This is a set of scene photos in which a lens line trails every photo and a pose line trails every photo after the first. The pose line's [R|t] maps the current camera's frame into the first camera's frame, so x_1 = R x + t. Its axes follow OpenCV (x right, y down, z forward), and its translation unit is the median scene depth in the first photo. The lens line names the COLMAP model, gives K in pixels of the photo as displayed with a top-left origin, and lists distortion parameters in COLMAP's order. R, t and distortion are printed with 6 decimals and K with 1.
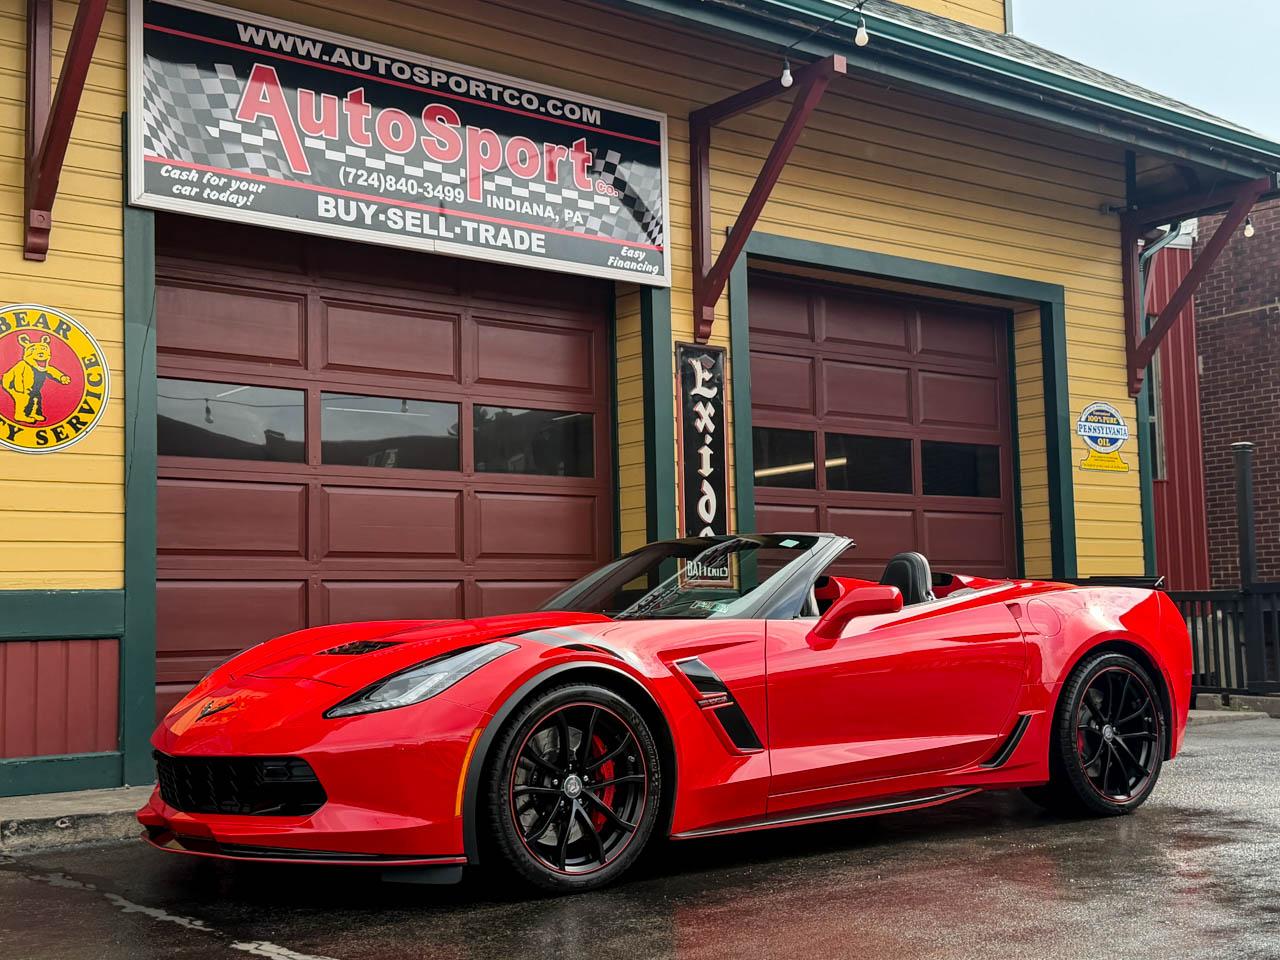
lens RADIAL K [[1616.4, 0, 638.9], [0, 1616.4, 484.5], [0, 0, 1]] dist [0.112787, 0.000000]
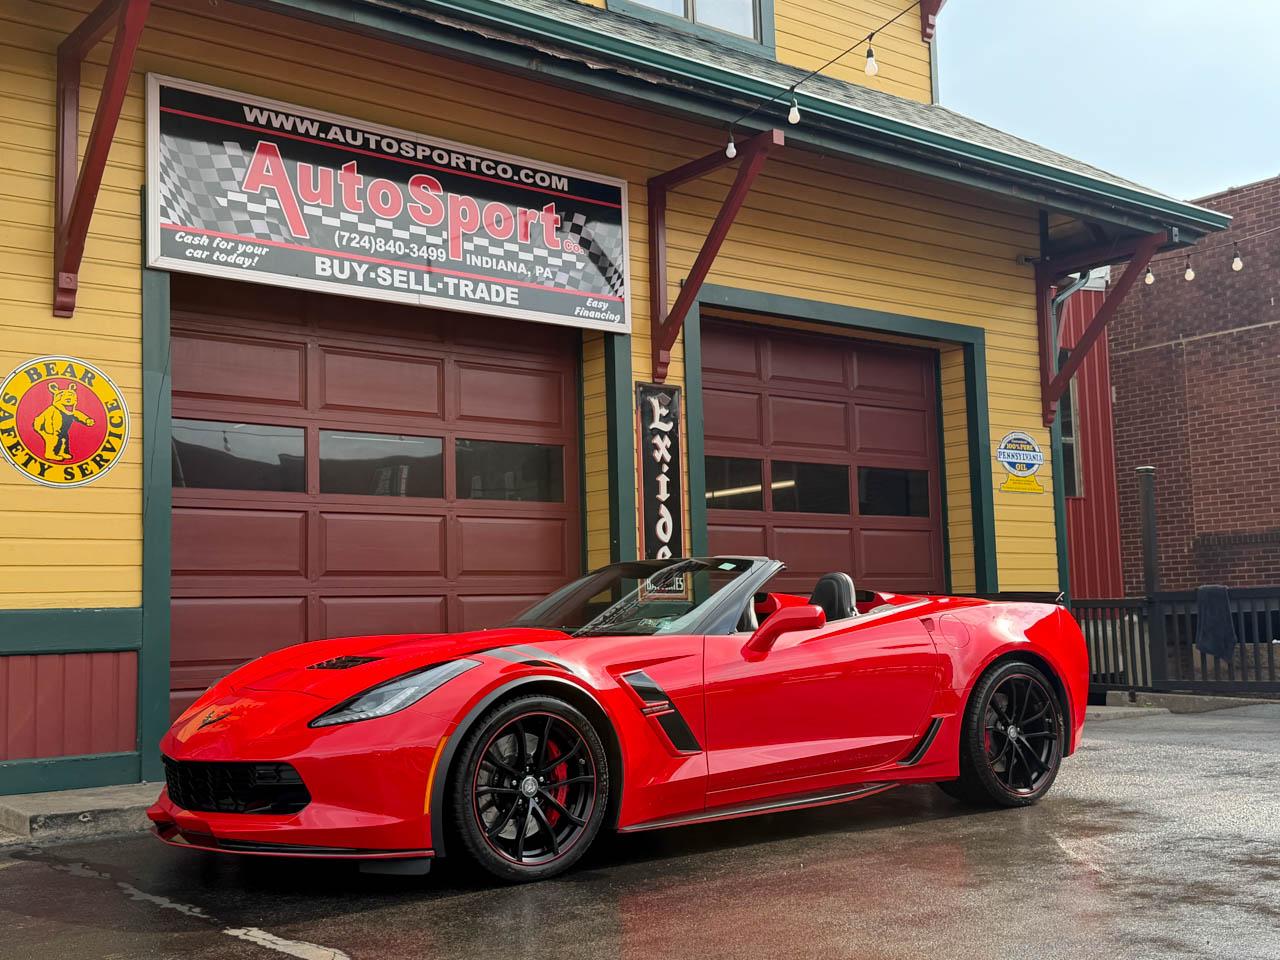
lens RADIAL K [[1450.5, 0, 616.3], [0, 1450.5, 481.9], [0, 0, 1]] dist [0.116561, 0.000000]
pose [[0.999983, -0.003941, -0.004293, 0.014589], [0.003899, 0.999944, -0.009860, -0.009522], [0.004331, 0.009843, 0.999942, -0.011457]]
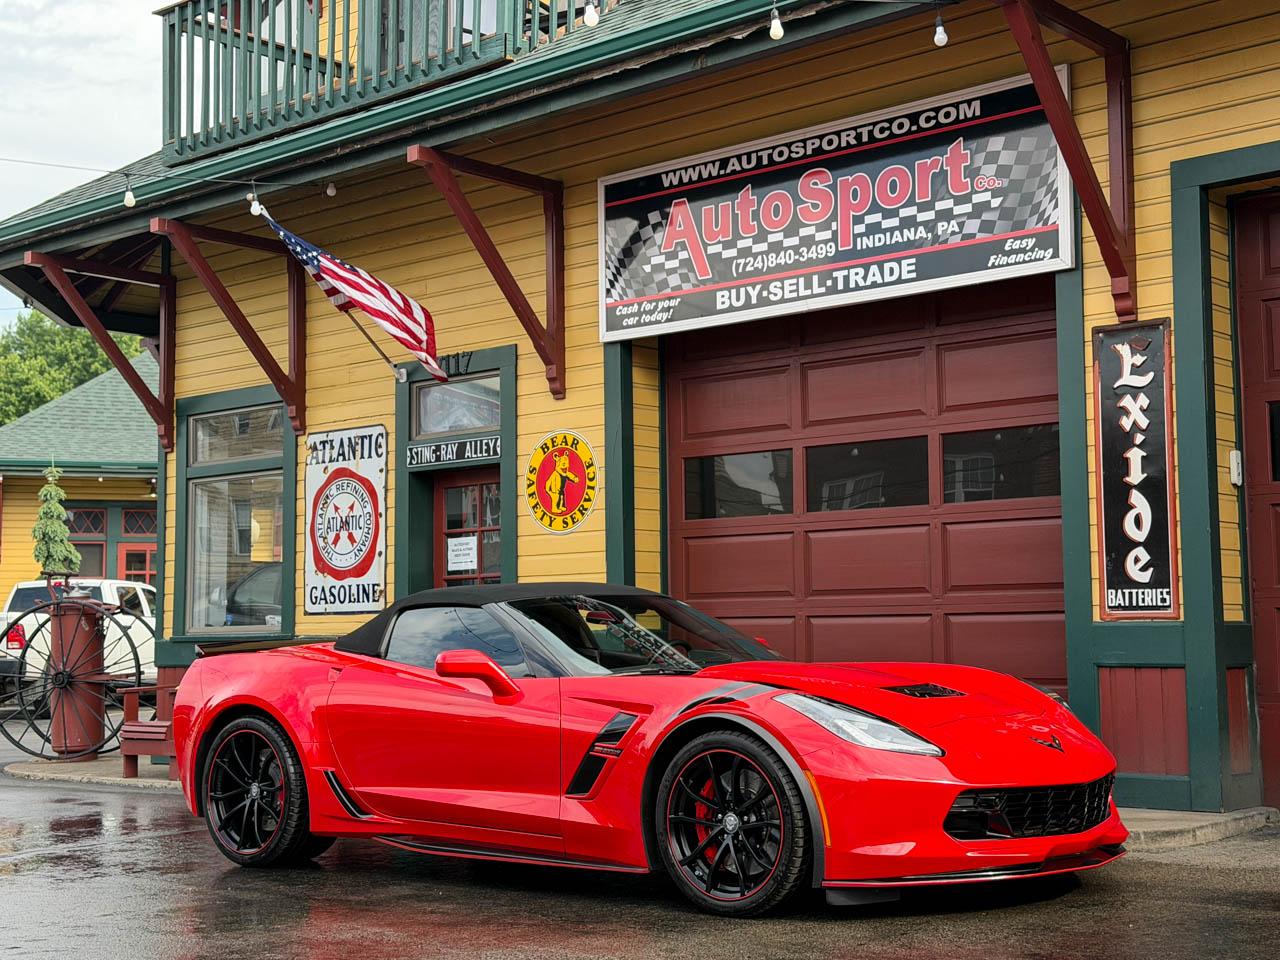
lens RADIAL K [[1719.7, 0, 639.3], [0, 1719.7, 473.6], [0, 0, 1]] dist [0.120395, 0.000000]
pose [[0.192843, -0.072143, -0.978574, 0.939987], [0.097415, 0.993774, -0.054067, 0.013825], [0.976382, -0.084901, 0.198670, 0.644362]]
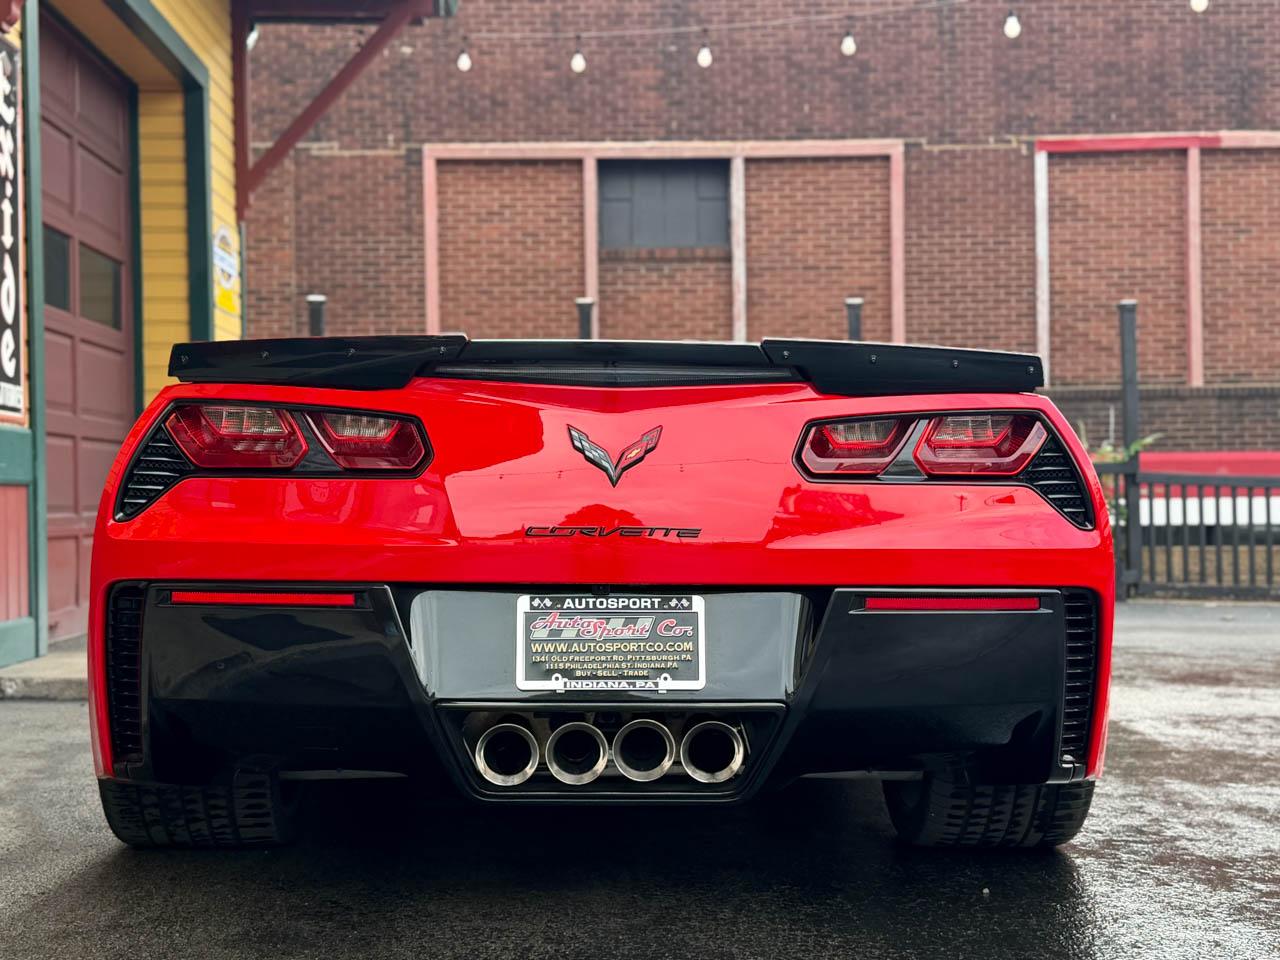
lens RADIAL K [[1719.7, 0, 631.9], [0, 1719.7, 502.7], [0, 0, 1]] dist [0.120395, 0.000000]
pose [[0.602375, 0.017898, 0.798013, -0.385702], [-0.078129, 0.996270, 0.036630, 0.053553], [-0.794381, -0.084413, 0.601526, 0.430148]]
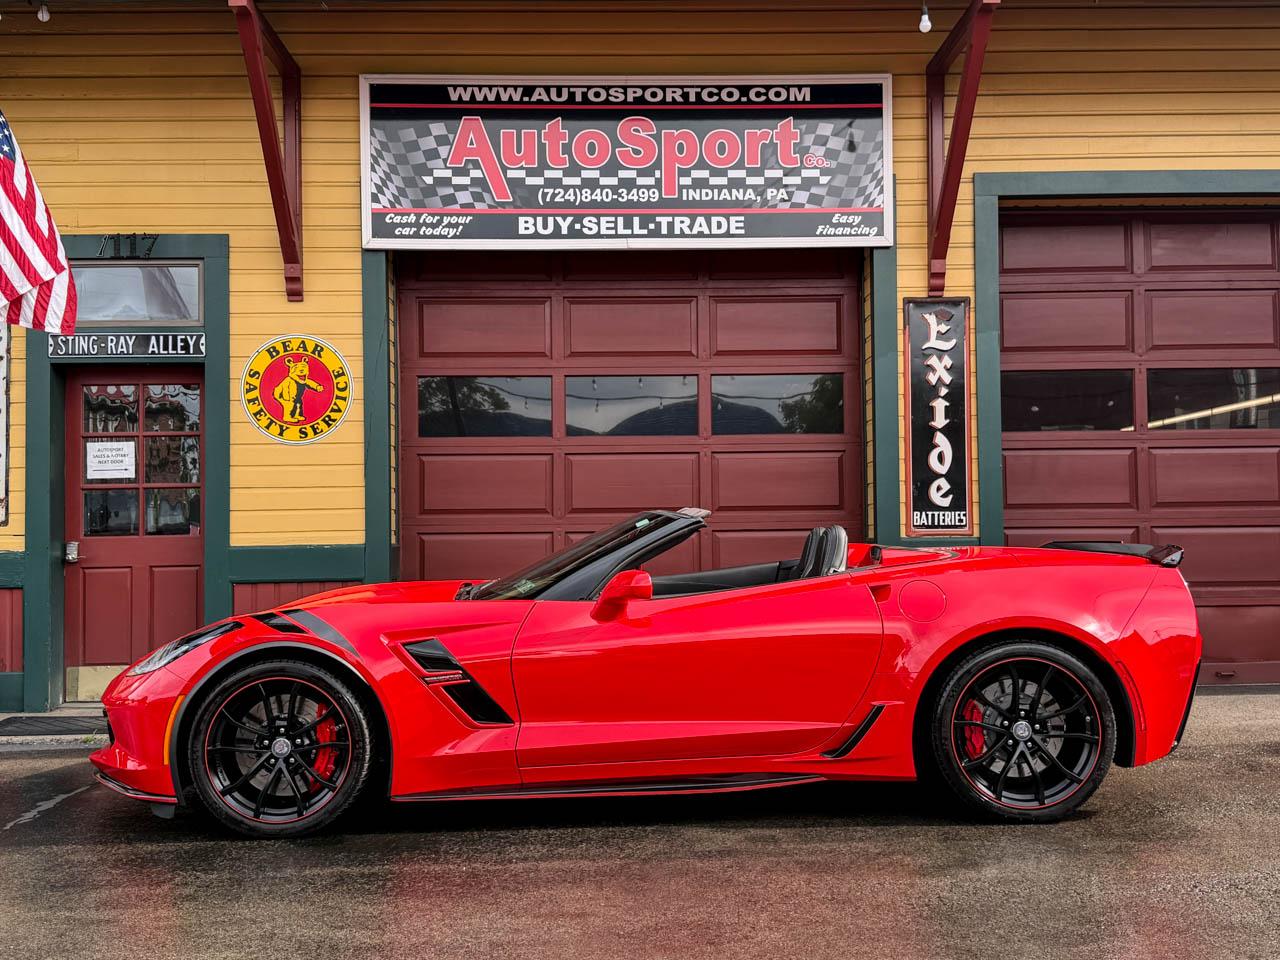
lens RADIAL K [[1349.2, 0, 627.0], [0, 1349.2, 475.7], [0, 0, 1]] dist [0.148199, 0.000000]
pose [[0.798708, -0.014162, -0.601552, 0.440833], [0.048898, 0.997944, 0.041430, -0.022368], [0.599729, -0.062505, 0.797758, 0.219084]]
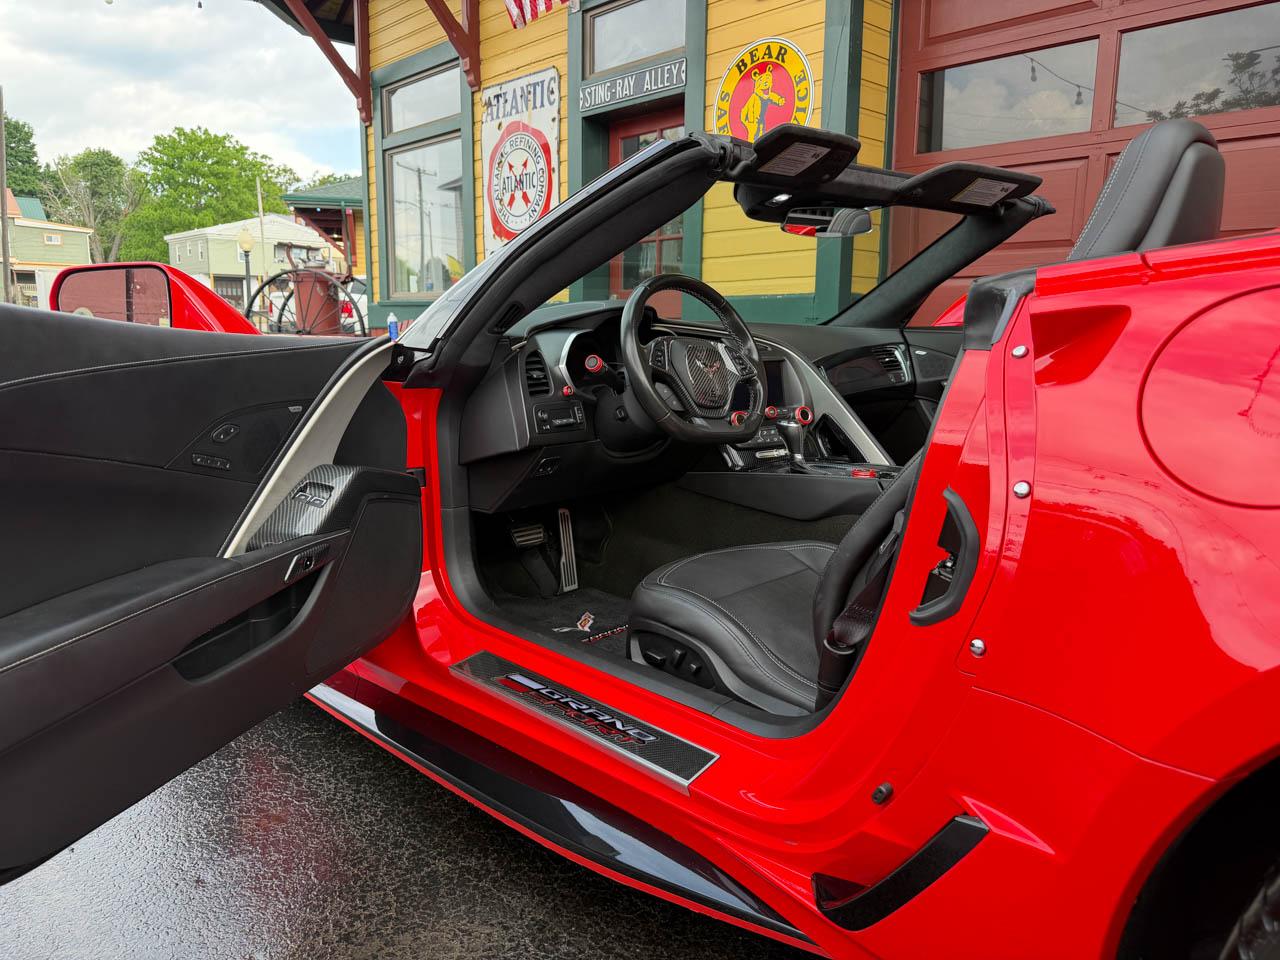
lens RADIAL K [[894.7, 0, 649.4], [0, 894.7, 484.6], [0, 0, 1]] dist [0.022644, -0.021789]
pose [[0.105542, 0.195873, -0.974933, 0.252827], [0.078677, 0.975691, 0.204542, 0.051063], [0.991298, -0.098293, 0.087565, 0.703261]]
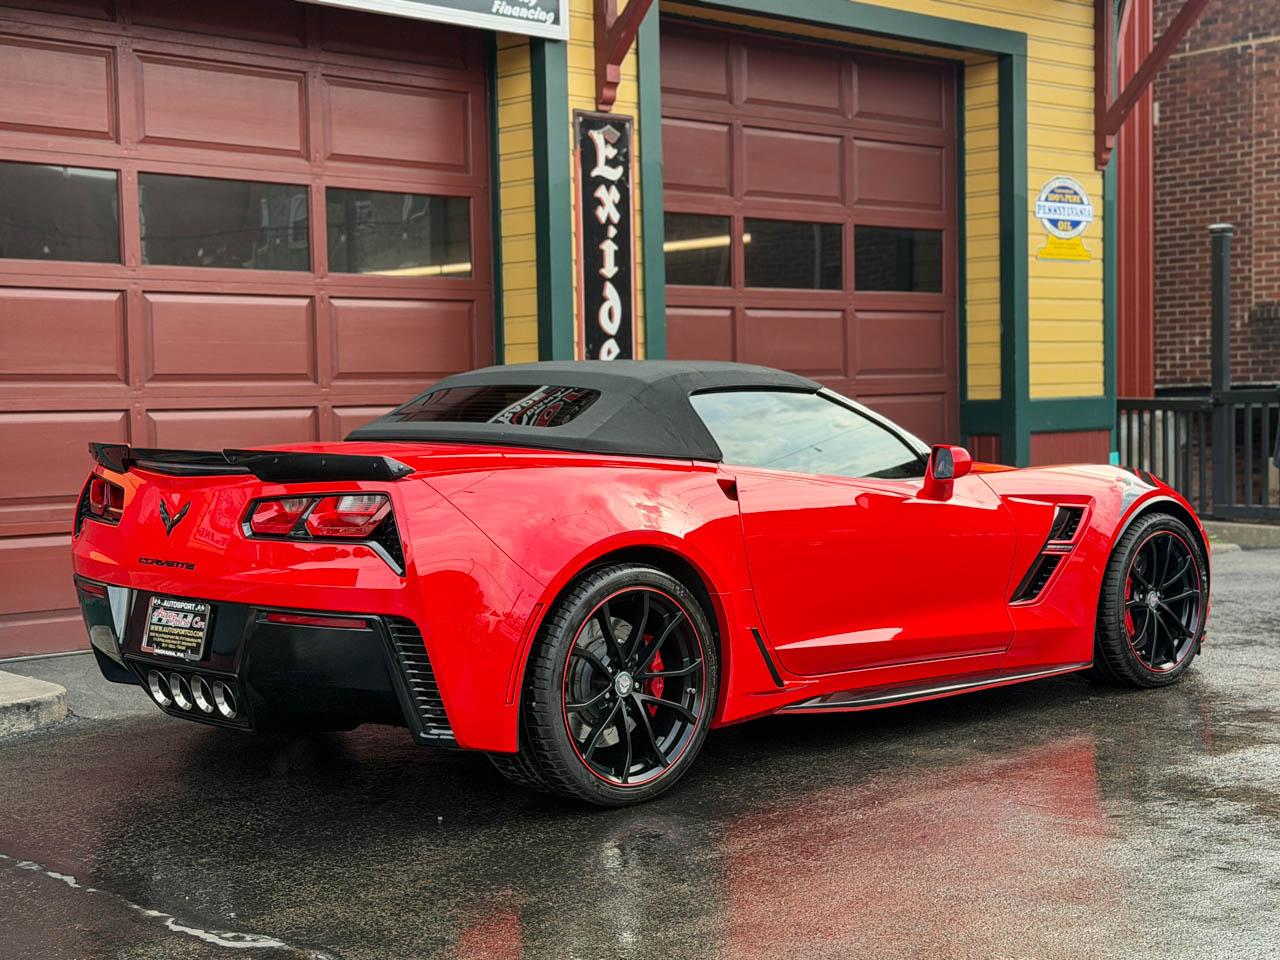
lens RADIAL K [[1958.7, 0, 614.2], [0, 1958.7, 457.8], [0, 0, 1]] dist [0.143092, 0.000000]
pose [[0.995895, 0.000453, 0.090516, -0.050814], [-0.011414, 0.992634, 0.120616, -0.037789], [-0.089795, -0.121154, 0.988564, 0.005784]]
